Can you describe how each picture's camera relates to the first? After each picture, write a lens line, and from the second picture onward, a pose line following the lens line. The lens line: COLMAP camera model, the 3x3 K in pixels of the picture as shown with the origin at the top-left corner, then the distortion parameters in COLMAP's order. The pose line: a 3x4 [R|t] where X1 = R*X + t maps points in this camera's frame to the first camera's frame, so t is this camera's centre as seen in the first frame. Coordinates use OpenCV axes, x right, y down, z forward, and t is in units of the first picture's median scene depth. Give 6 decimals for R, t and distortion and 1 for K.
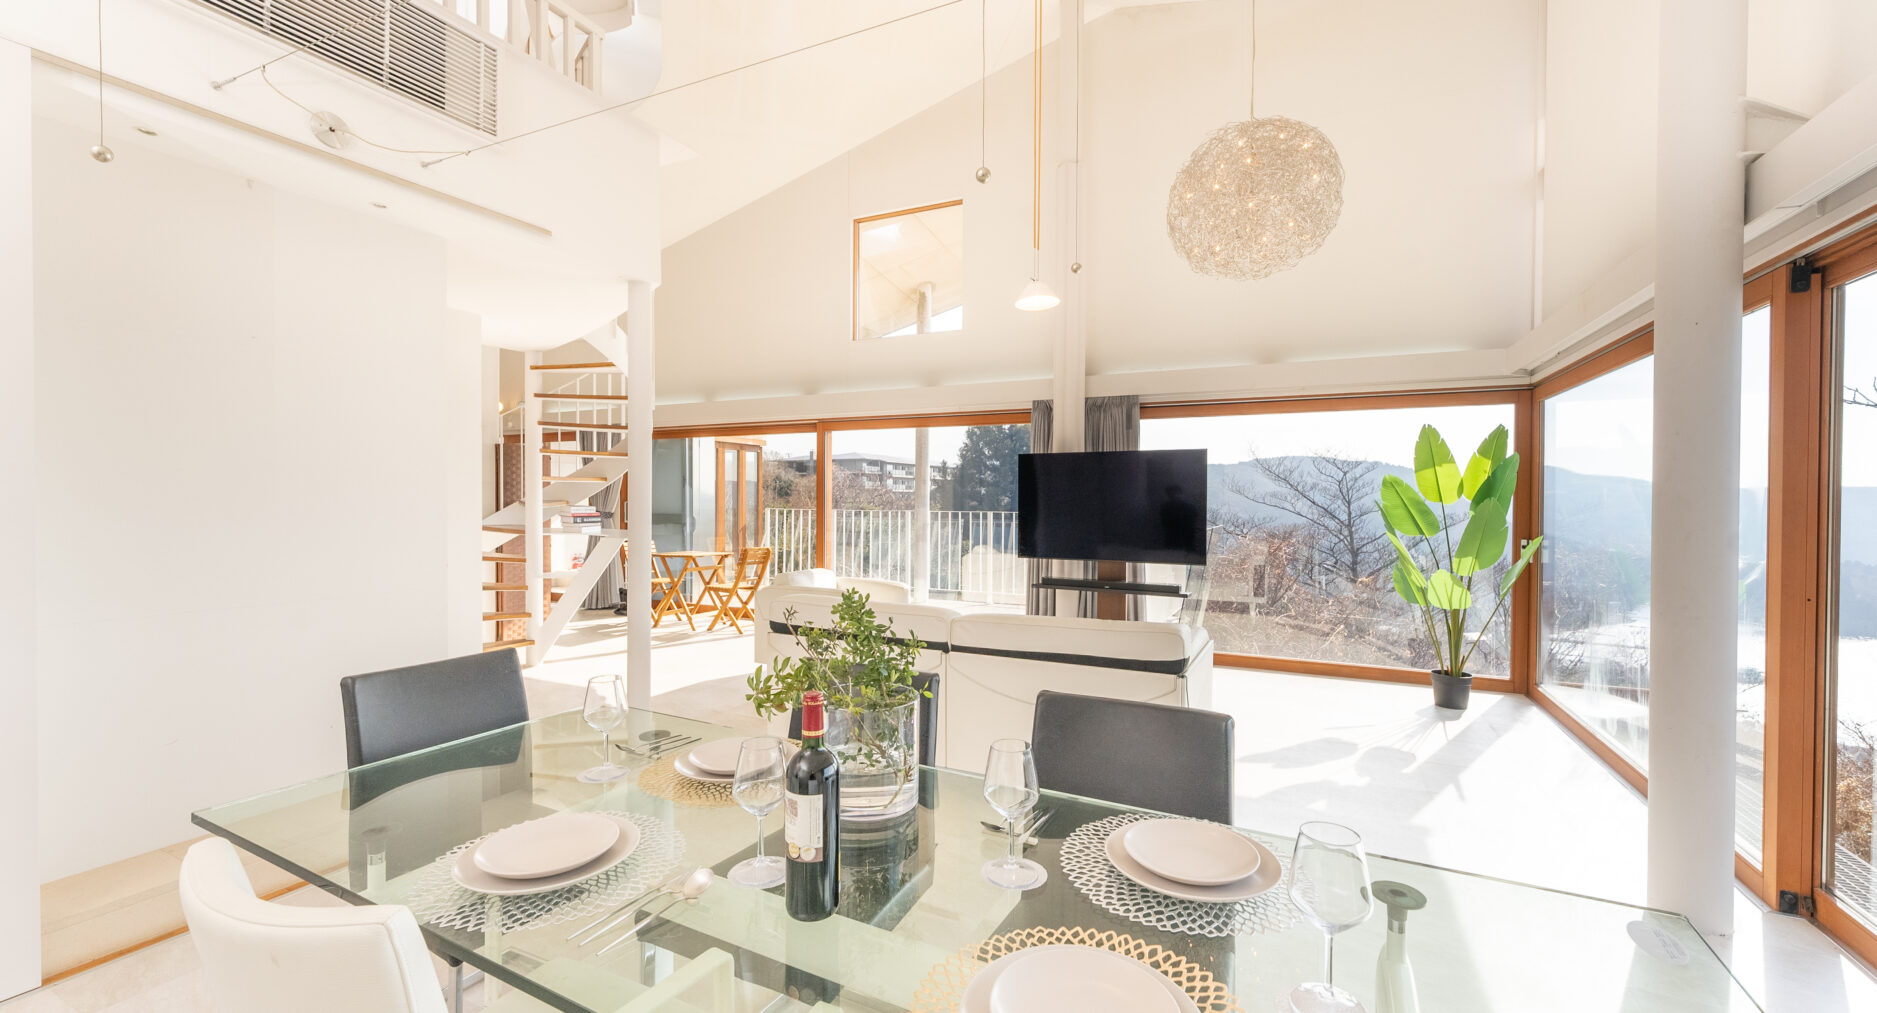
lens RADIAL K [[743.7, 0, 938.5], [0, 743.7, 506.5], [0, 0, 1]] dist [-0.002240, -0.000043]
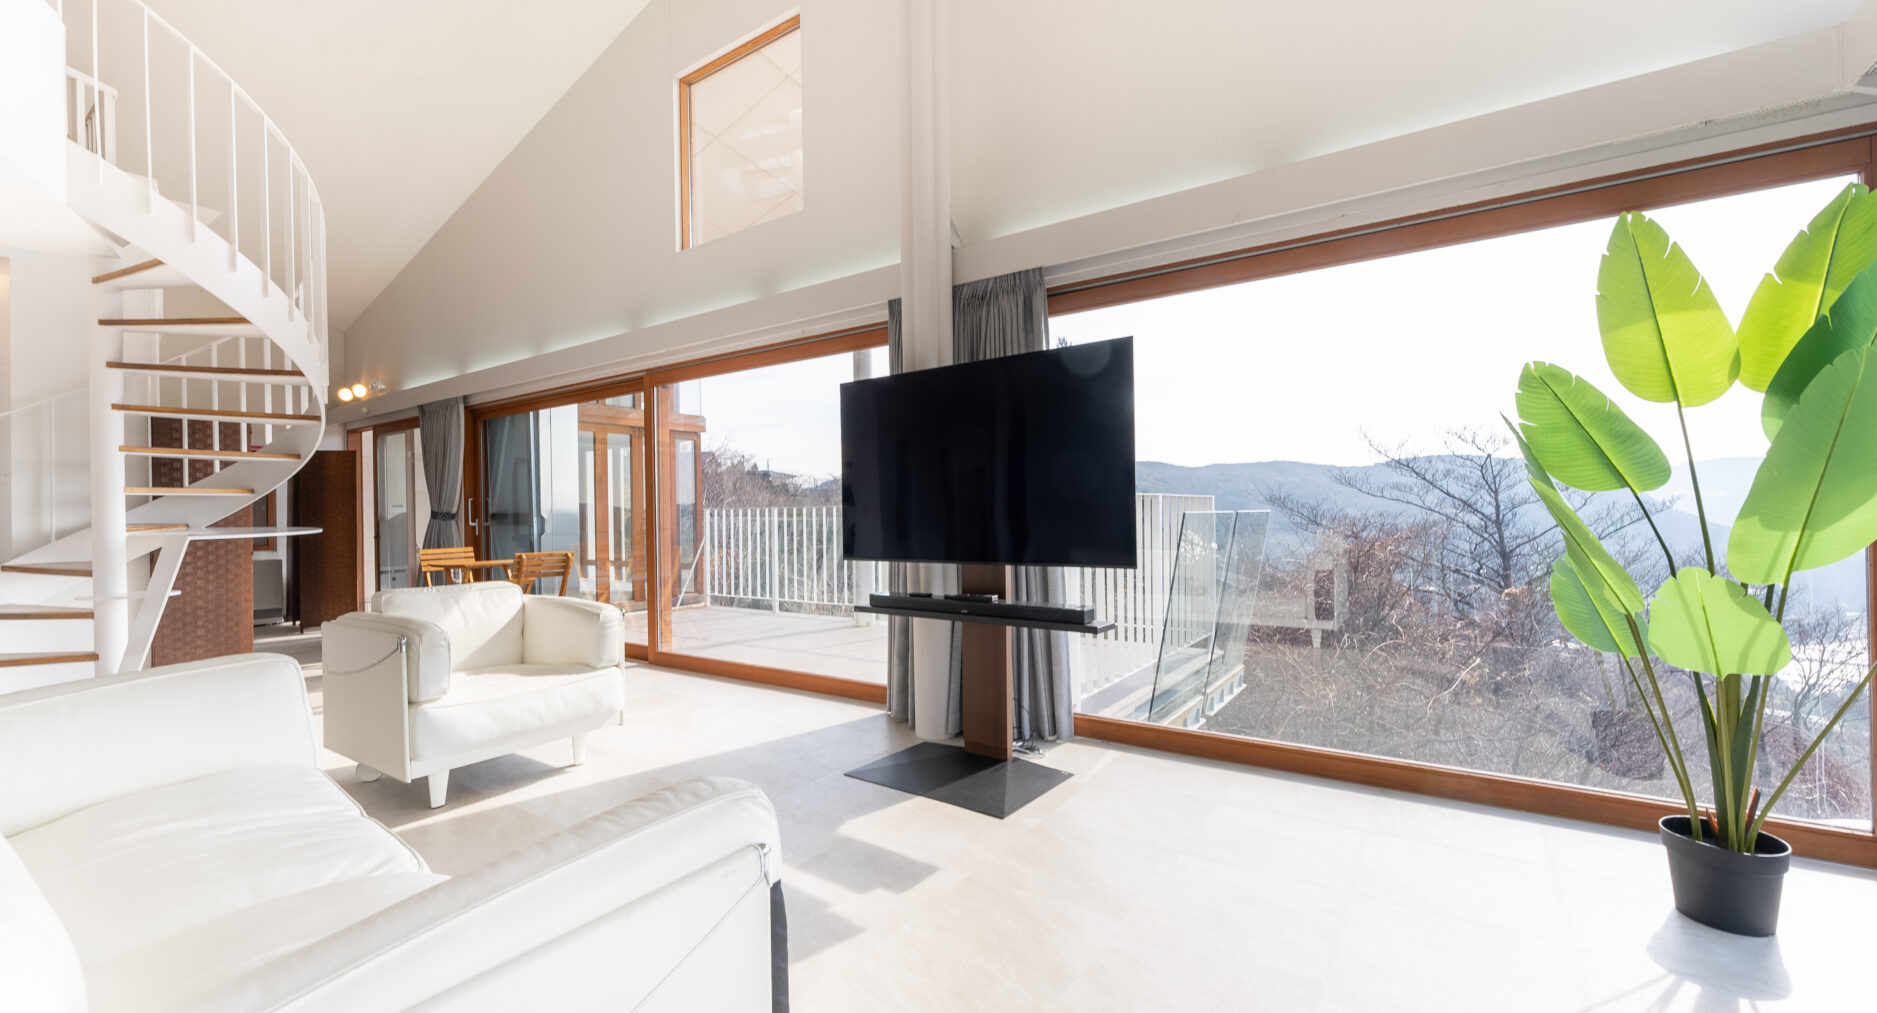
lens RADIAL K [[748.6, 0, 938.5], [0, 748.6, 506.5], [0, 0, 1]] dist [0.001251, 0.000292]
pose [[0.989552, -0.024014, -0.142166, 0.261386], [0.021762, 0.999612, -0.017378, 0.037831], [0.142528, 0.014103, 0.989690, 0.419879]]
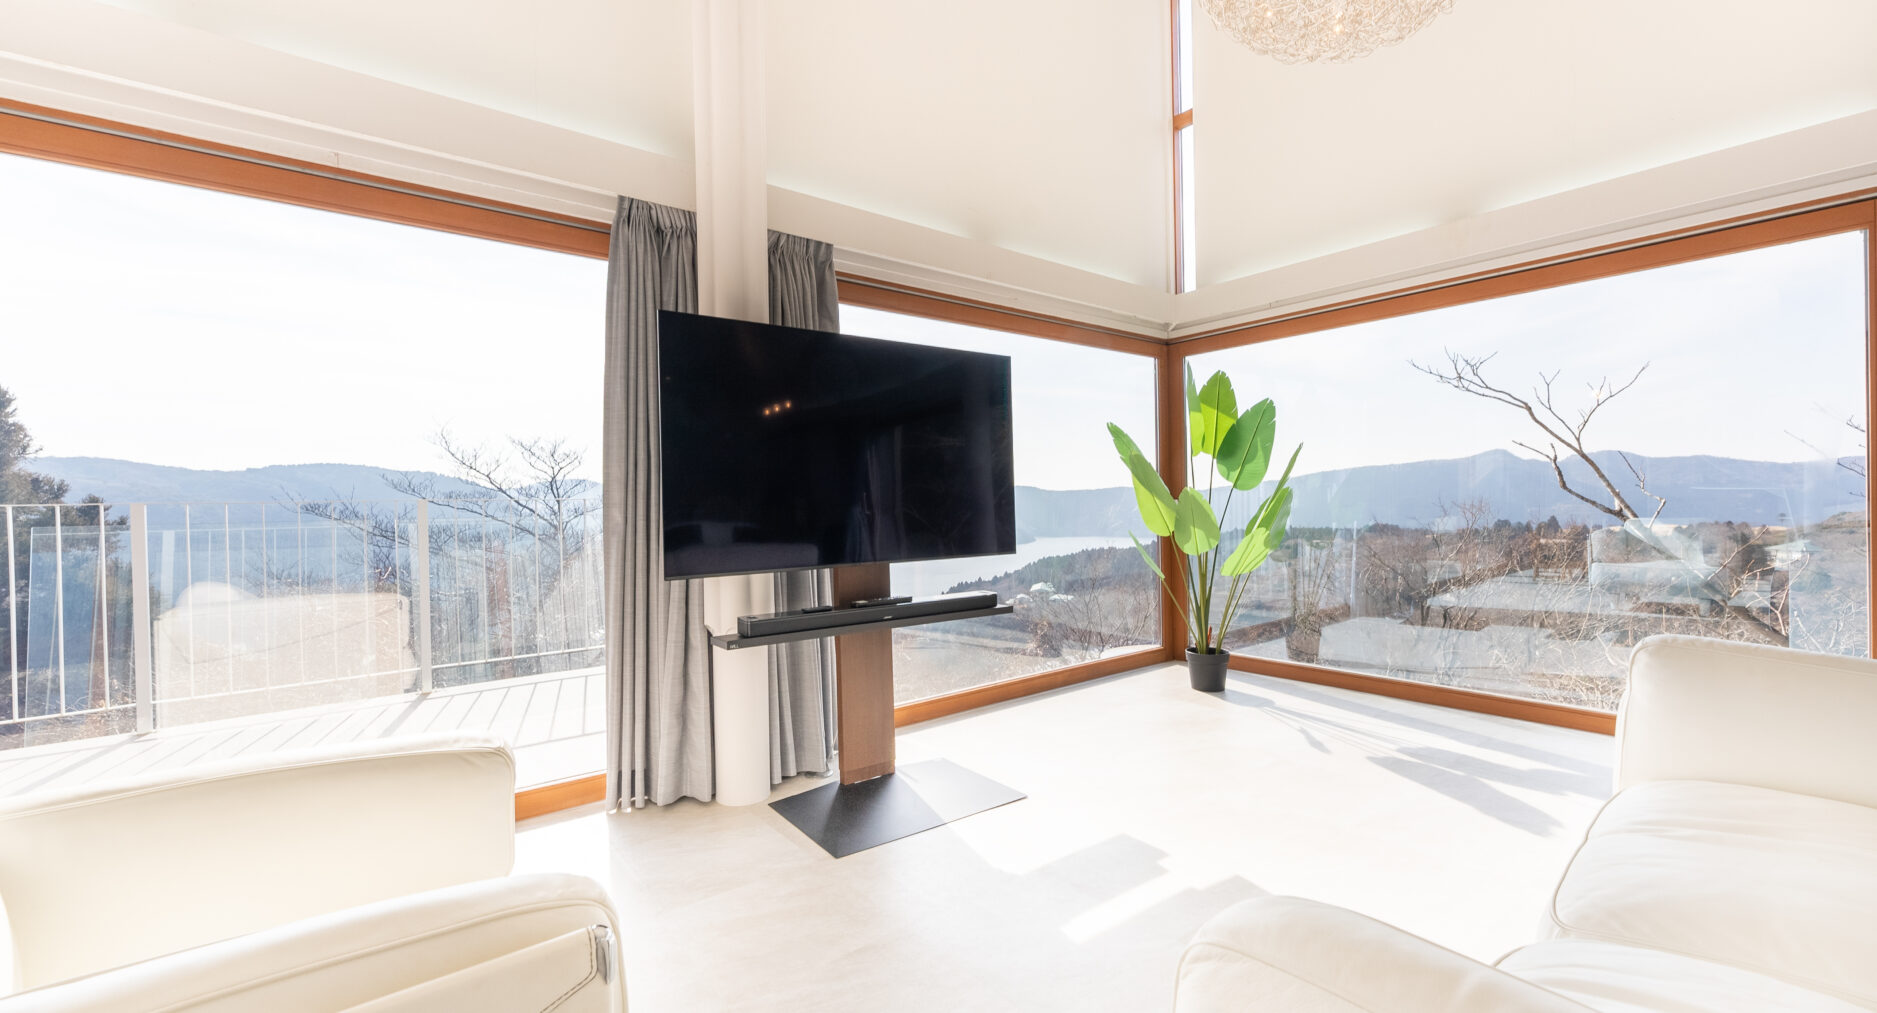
lens RADIAL K [[748.6, 0, 938.5], [0, 748.6, 506.5], [0, 0, 1]] dist [0.001251, 0.000292]
pose [[0.425308, -0.016252, 0.904903, -0.178931], [0.031136, 0.999510, 0.003317, 0.033364], [-0.904513, 0.026764, 0.425605, 0.697619]]
